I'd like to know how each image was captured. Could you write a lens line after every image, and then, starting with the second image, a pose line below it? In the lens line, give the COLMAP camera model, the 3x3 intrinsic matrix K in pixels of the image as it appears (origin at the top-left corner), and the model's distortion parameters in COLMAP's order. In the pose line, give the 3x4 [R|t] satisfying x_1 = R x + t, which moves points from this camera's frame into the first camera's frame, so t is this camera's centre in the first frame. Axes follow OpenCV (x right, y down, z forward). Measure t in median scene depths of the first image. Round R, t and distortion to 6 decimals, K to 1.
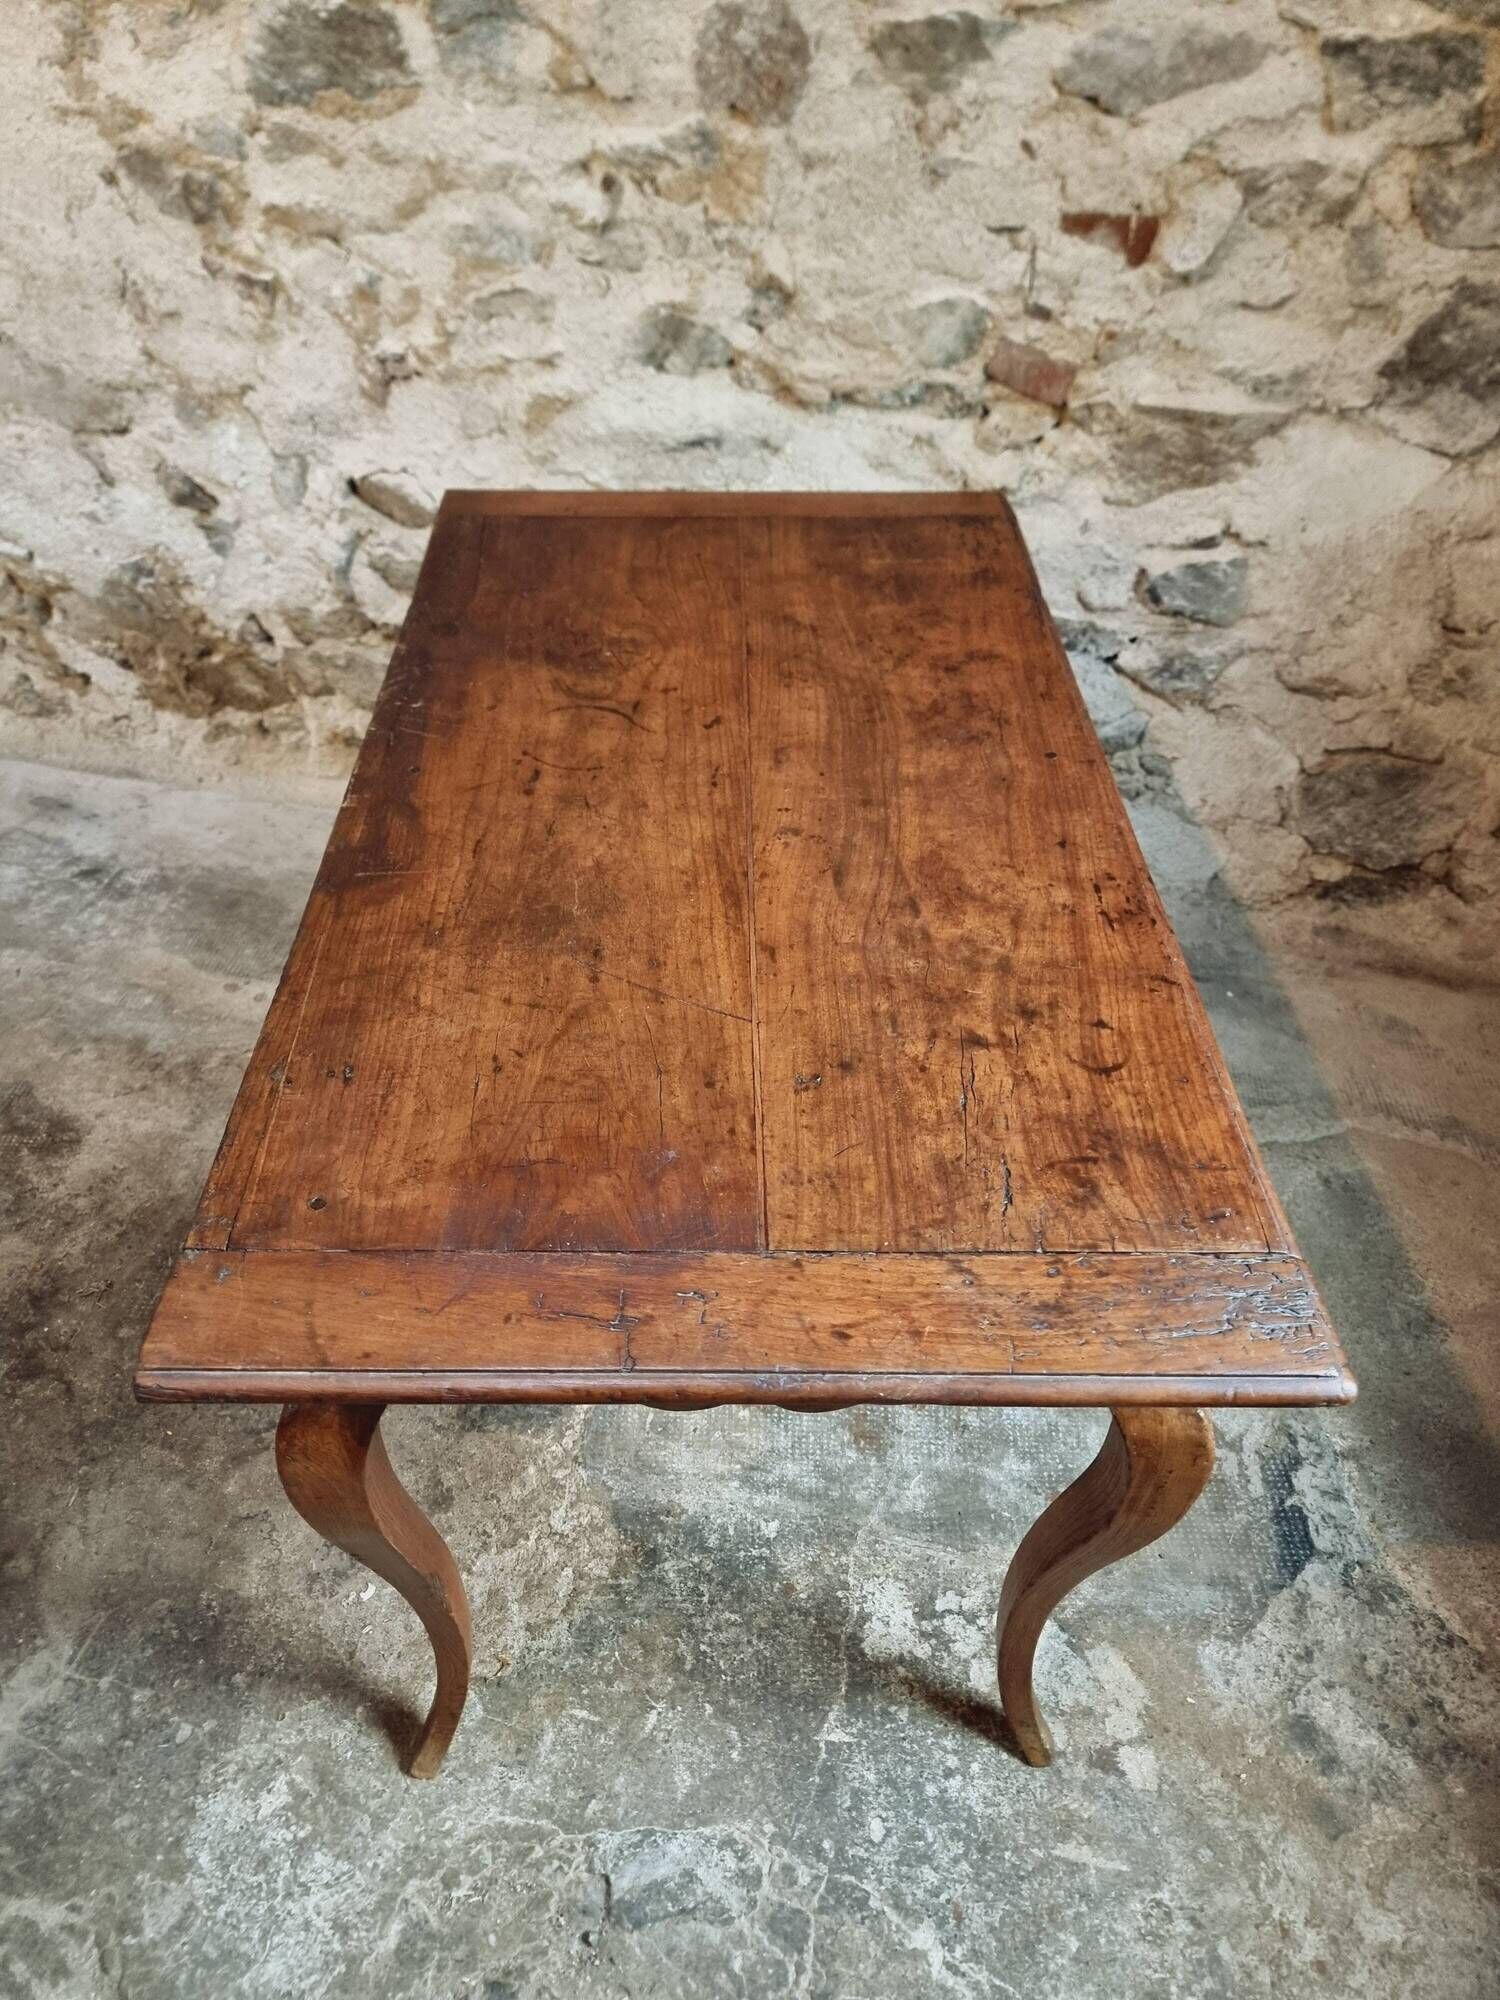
lens RADIAL K [[1401.0, 0, 737.8], [0, 1401.0, 1015.5], [0, 0, 1]] dist [0.046449, -0.047958]
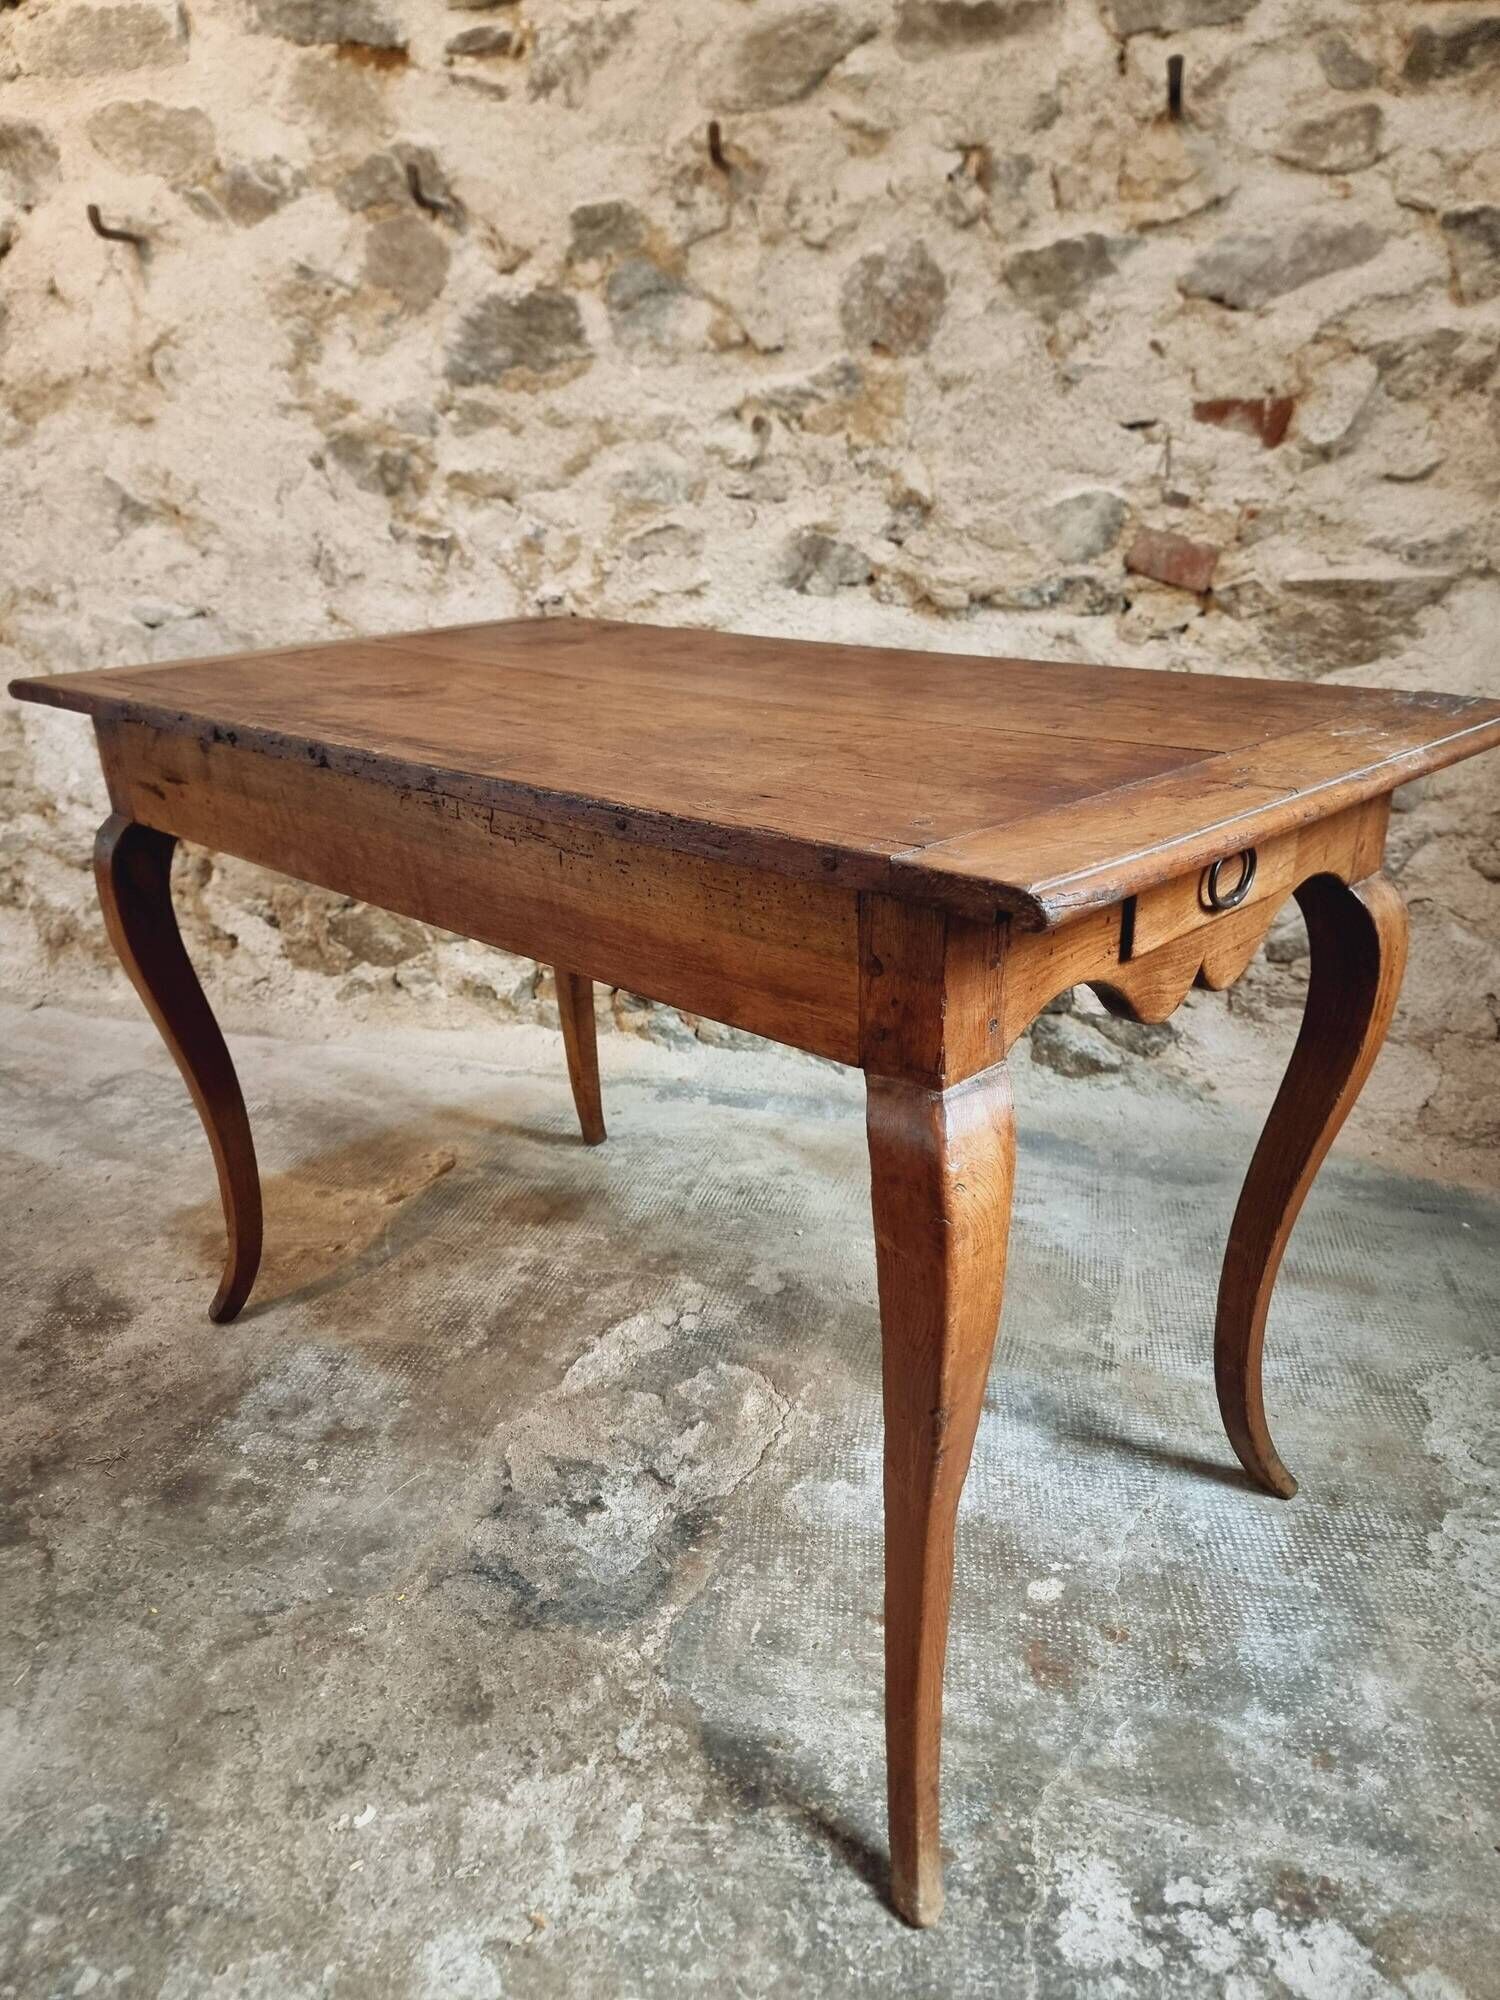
lens RADIAL K [[1401.0, 0, 715.9], [0, 1401.0, 1014.4], [0, 0, 1]] dist [0.046449, -0.047958]
pose [[0.993773, 0.005100, -0.111308, -0.001115], [-0.043956, 0.935879, -0.349569, 0.210555], [0.102388, 0.352285, 0.930275, 0.148417]]
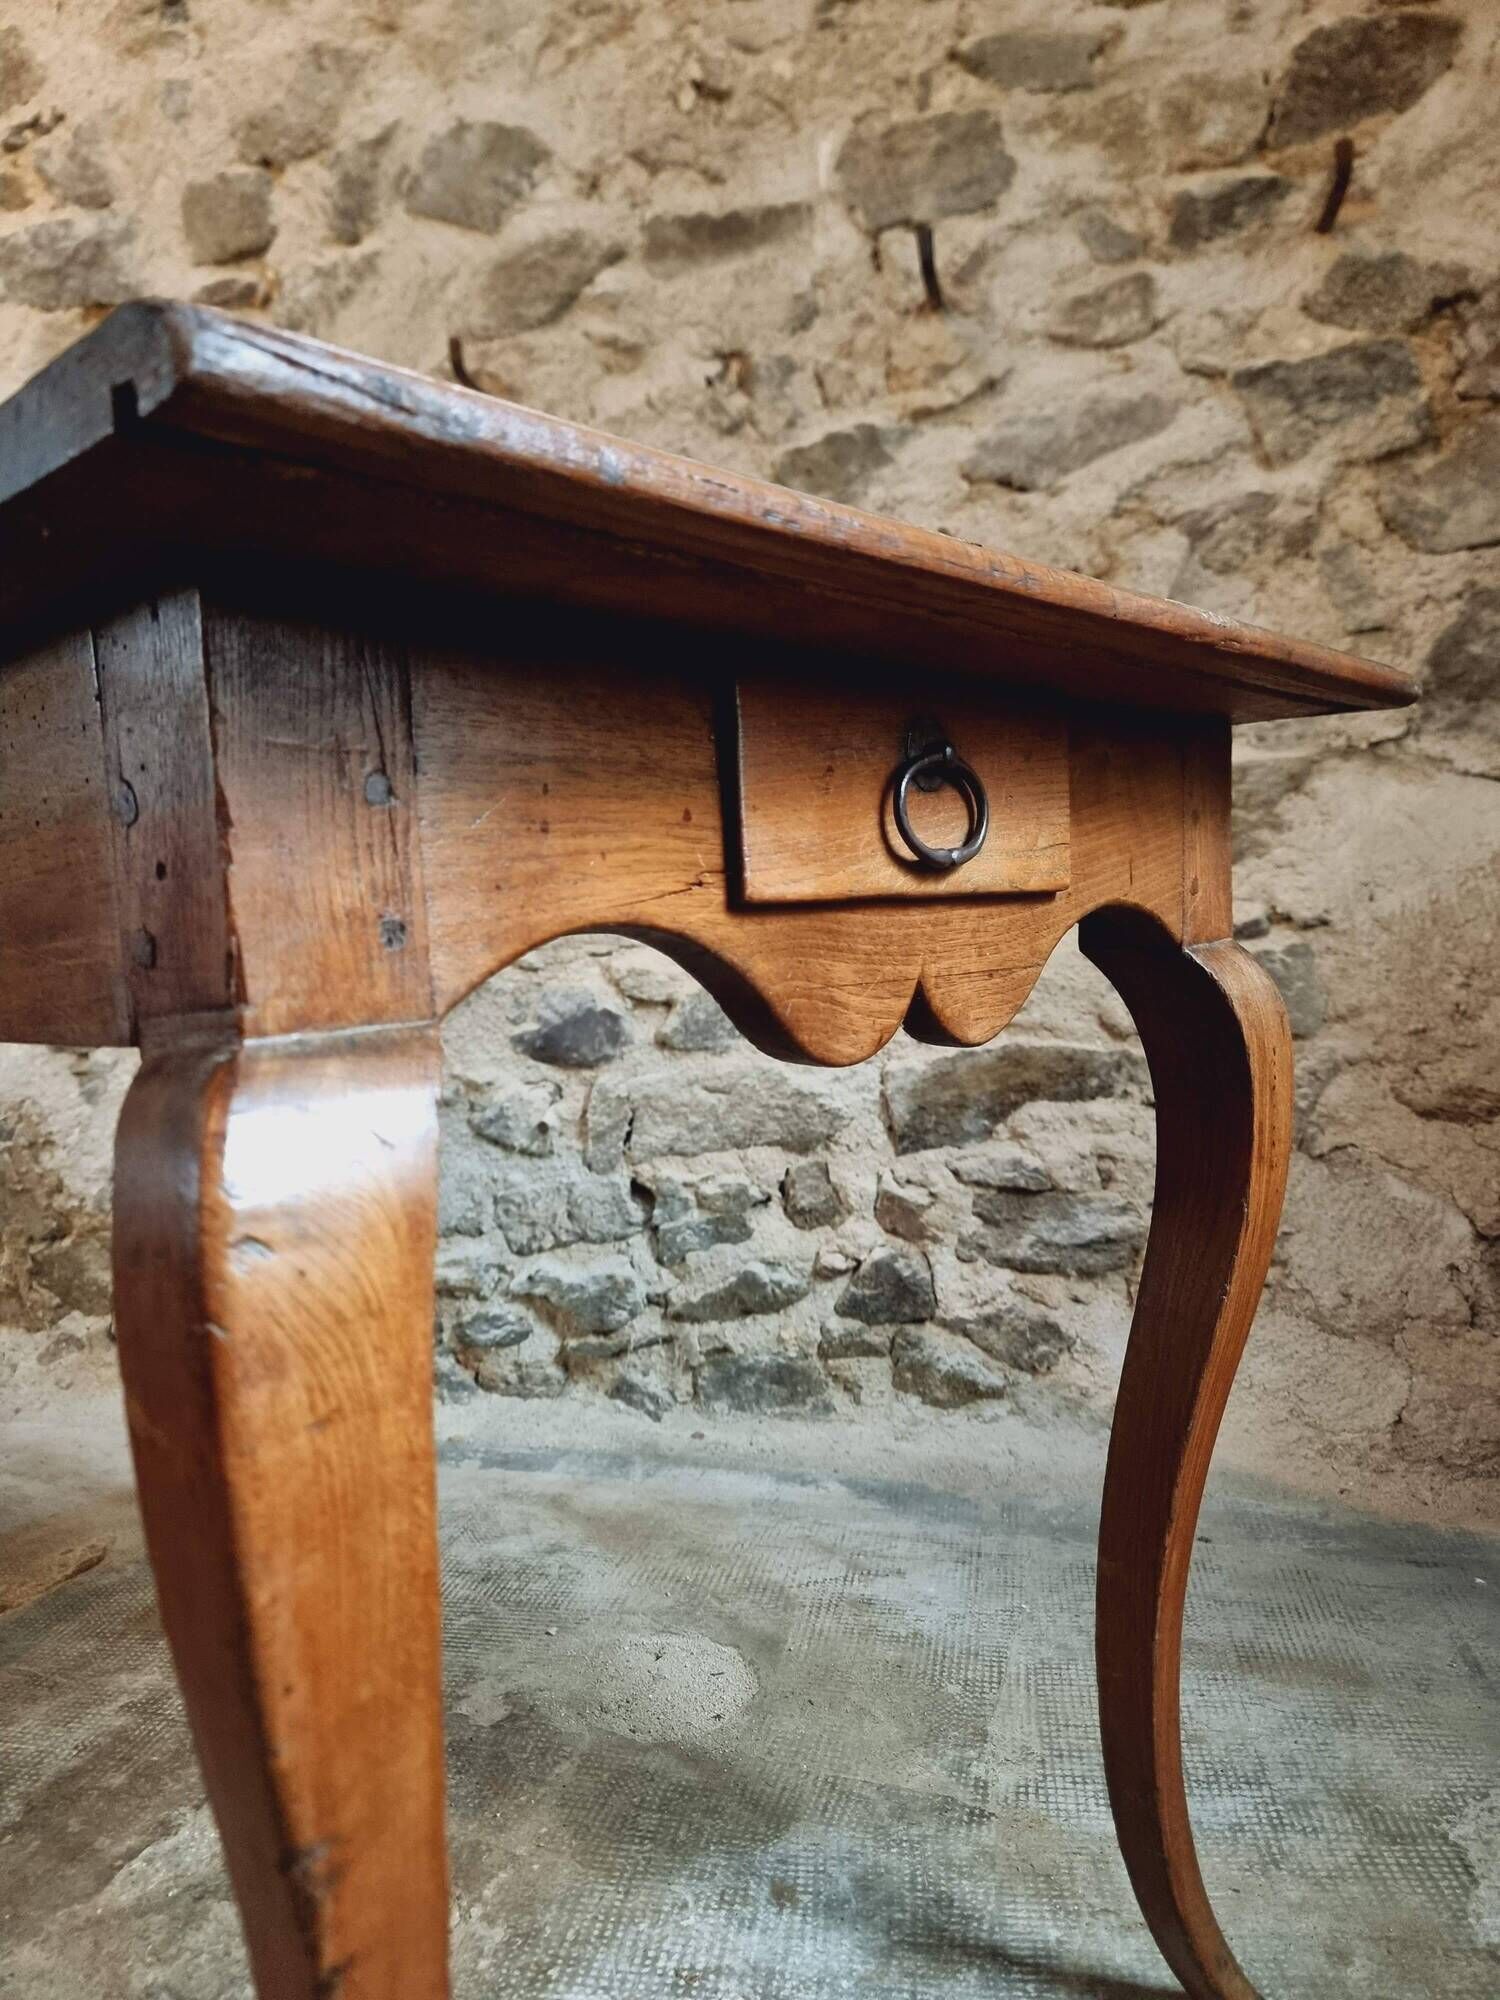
lens RADIAL K [[1401.0, 0, 727.6], [0, 1401.0, 1012.4], [0, 0, 1]] dist [0.046449, -0.047958]
pose [[0.996262, -0.053096, -0.068144, 0.097458], [-0.000331, 0.786465, -0.617634, 0.195191], [0.086387, 0.615348, 0.783508, 0.406548]]
